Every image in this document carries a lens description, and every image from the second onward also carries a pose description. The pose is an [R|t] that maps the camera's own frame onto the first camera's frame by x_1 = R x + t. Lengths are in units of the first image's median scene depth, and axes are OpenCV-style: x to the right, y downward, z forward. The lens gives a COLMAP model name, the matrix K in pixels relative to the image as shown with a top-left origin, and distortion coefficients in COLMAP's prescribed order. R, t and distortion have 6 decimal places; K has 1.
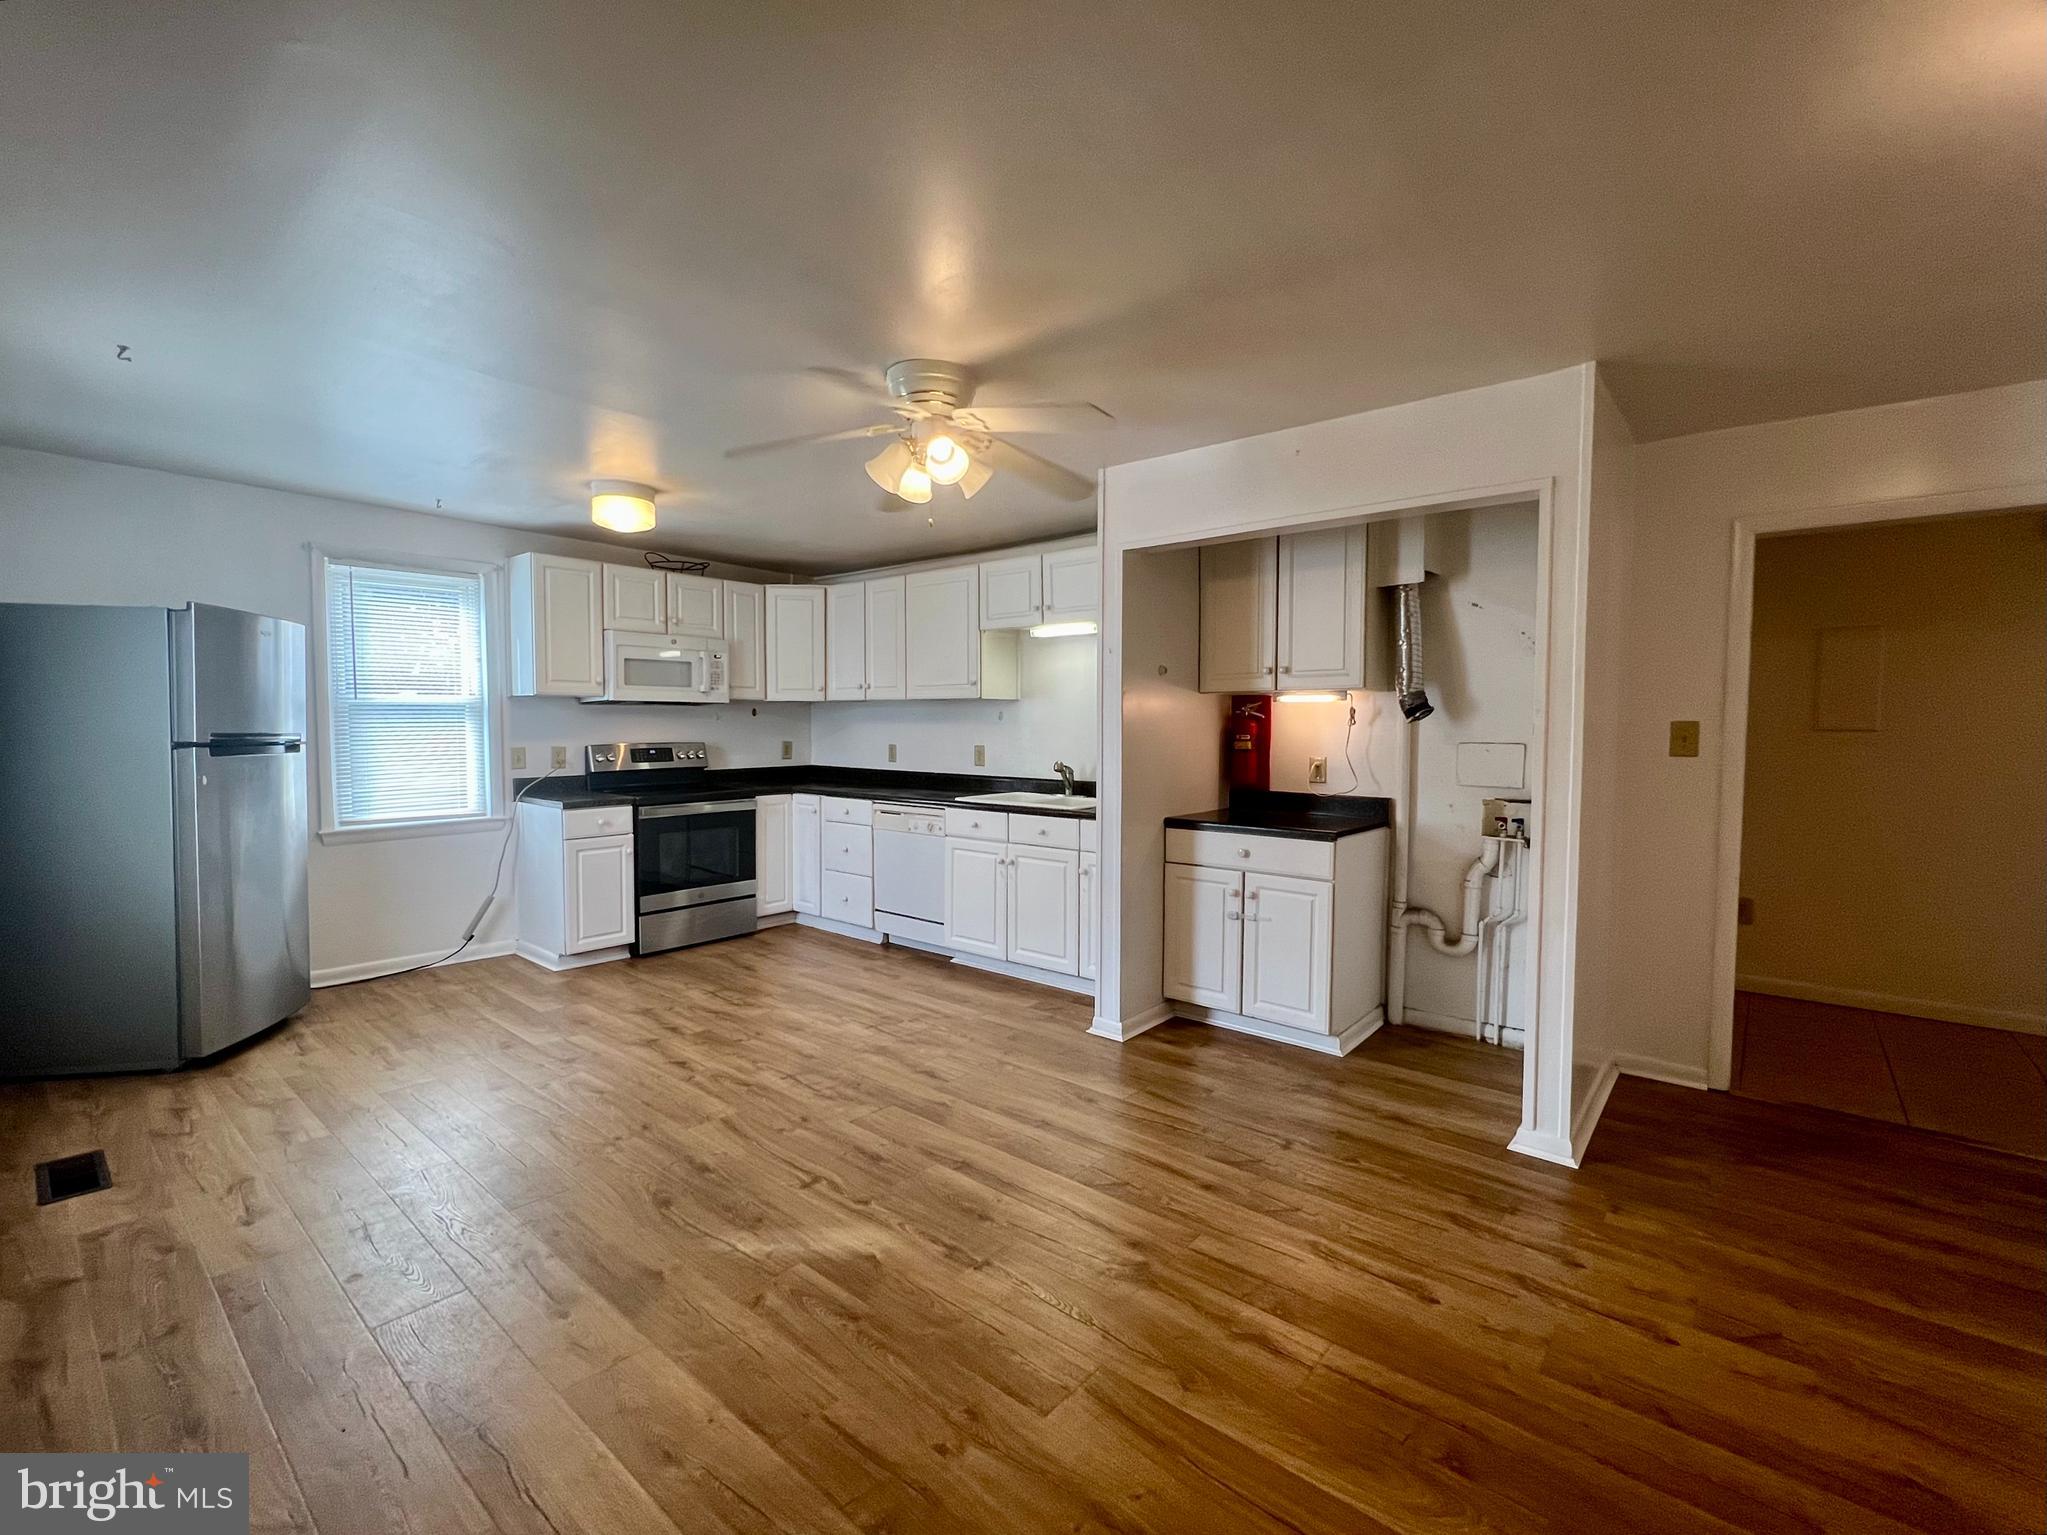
lens RADIAL K [[888.1, 0, 1023.5], [0, 888.1, 767.5], [0, 0, 1]] dist [-0.000197, -0.000207]
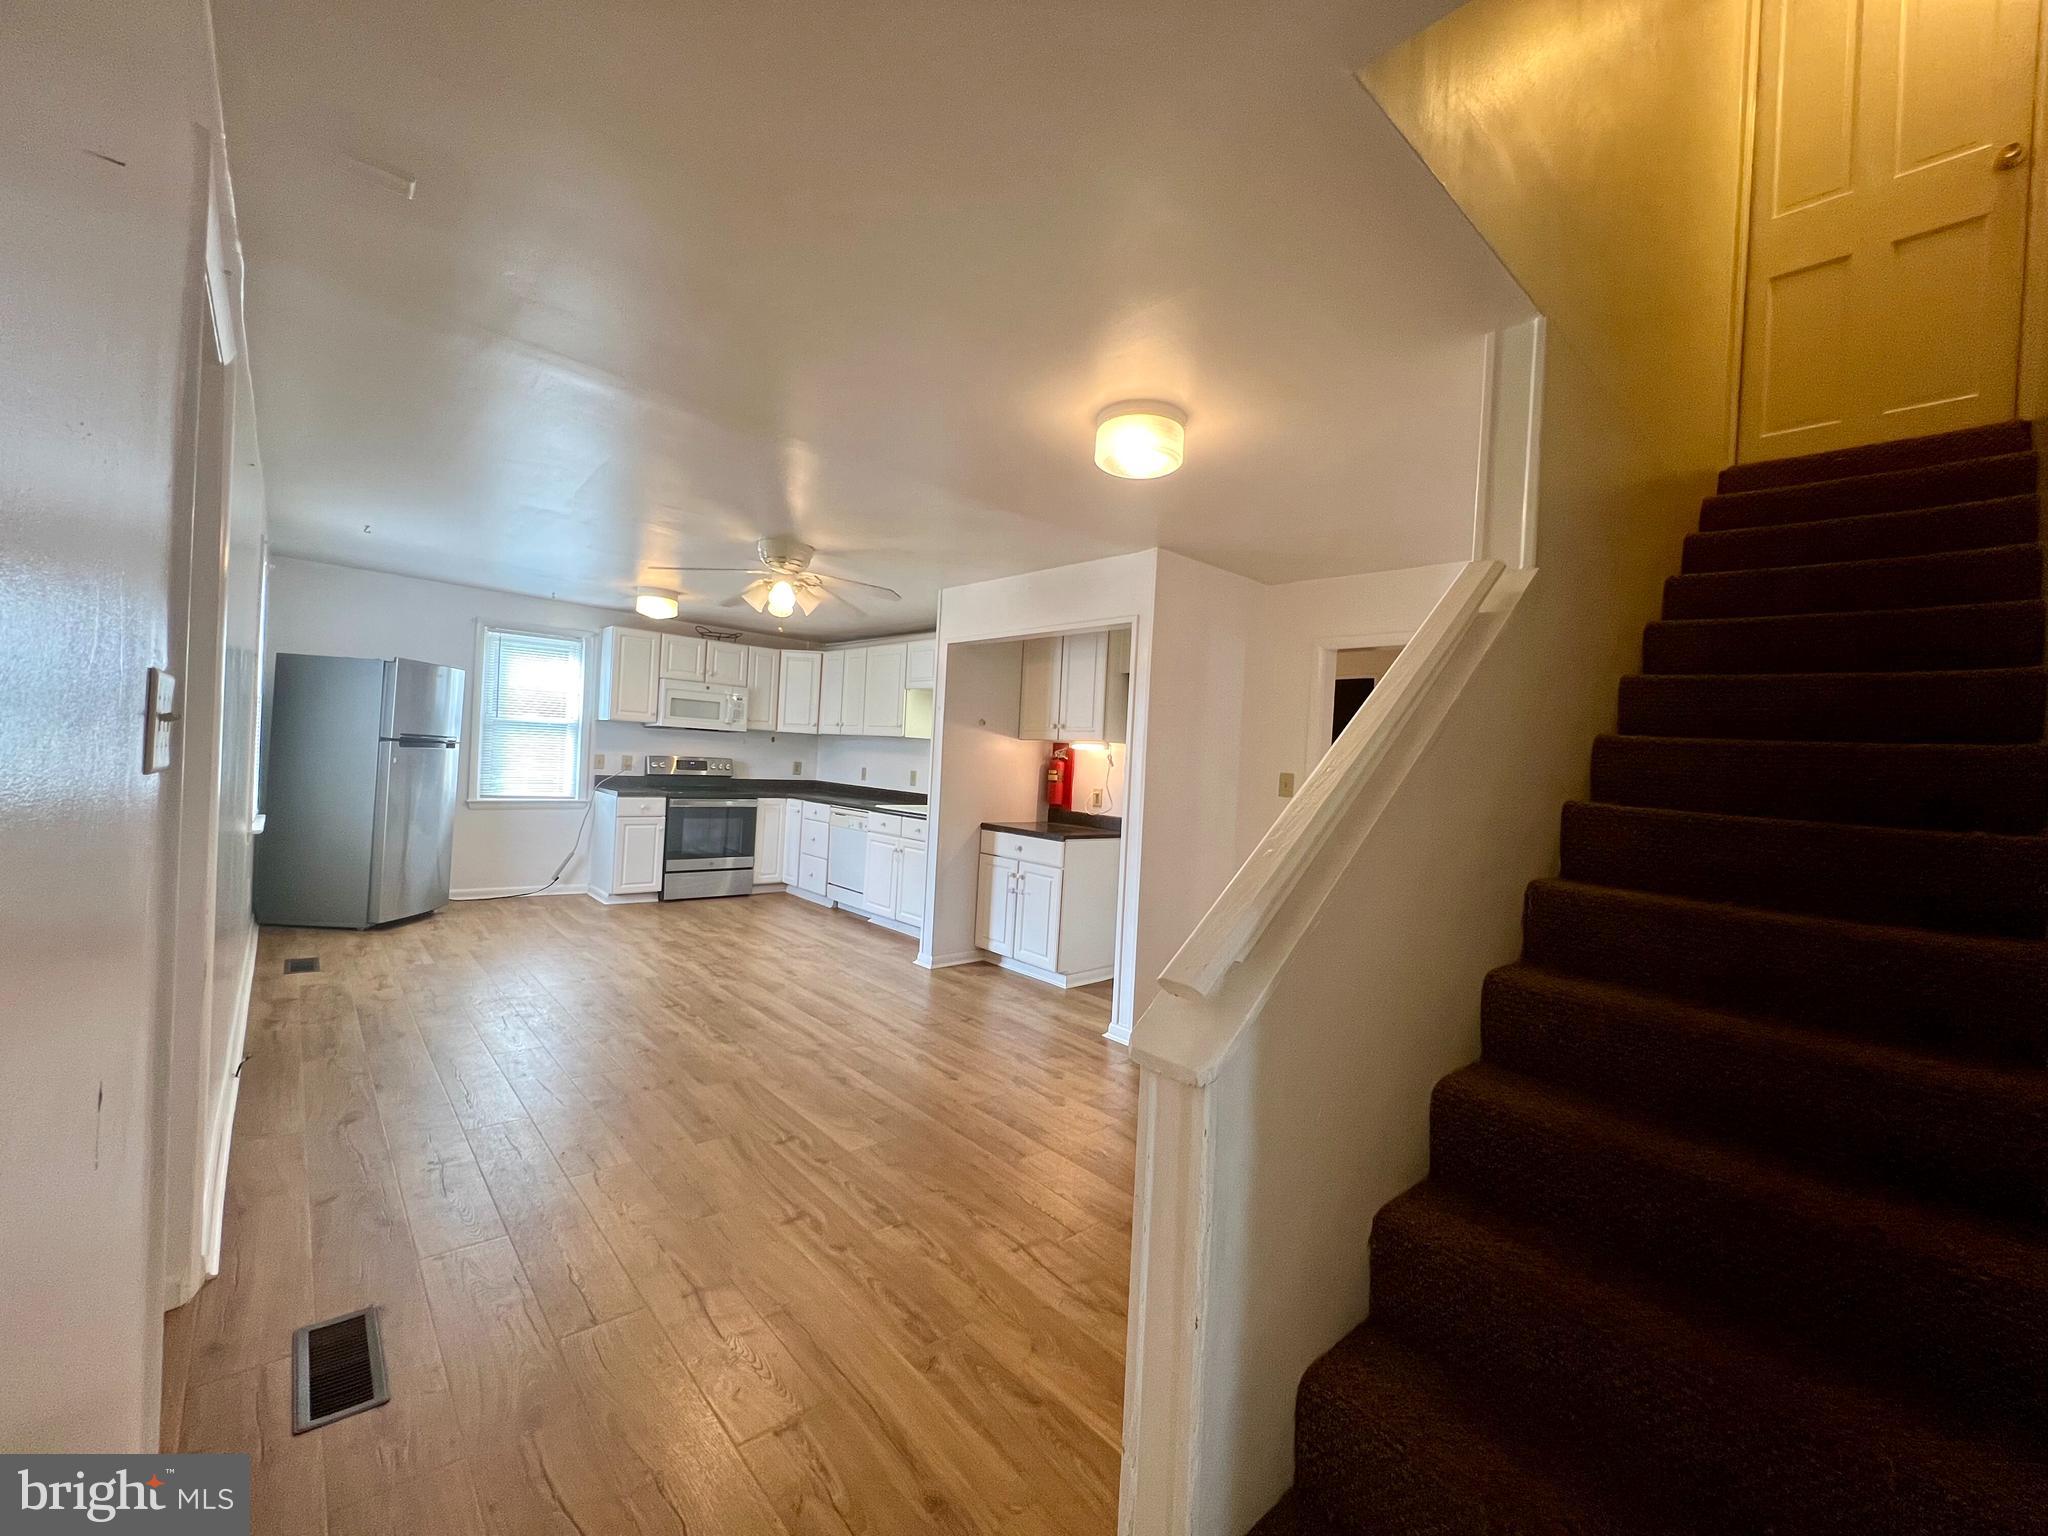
lens RADIAL K [[814.1, 0, 1024.0], [0, 814.1, 768.0], [0, 0, 1]] dist [0.000387, 0.000040]
pose [[0.989799, 0.053952, -0.131859, 0.356290], [-0.059778, 0.997385, -0.040627, 0.014830], [0.129322, 0.048095, 0.990436, -0.291318]]
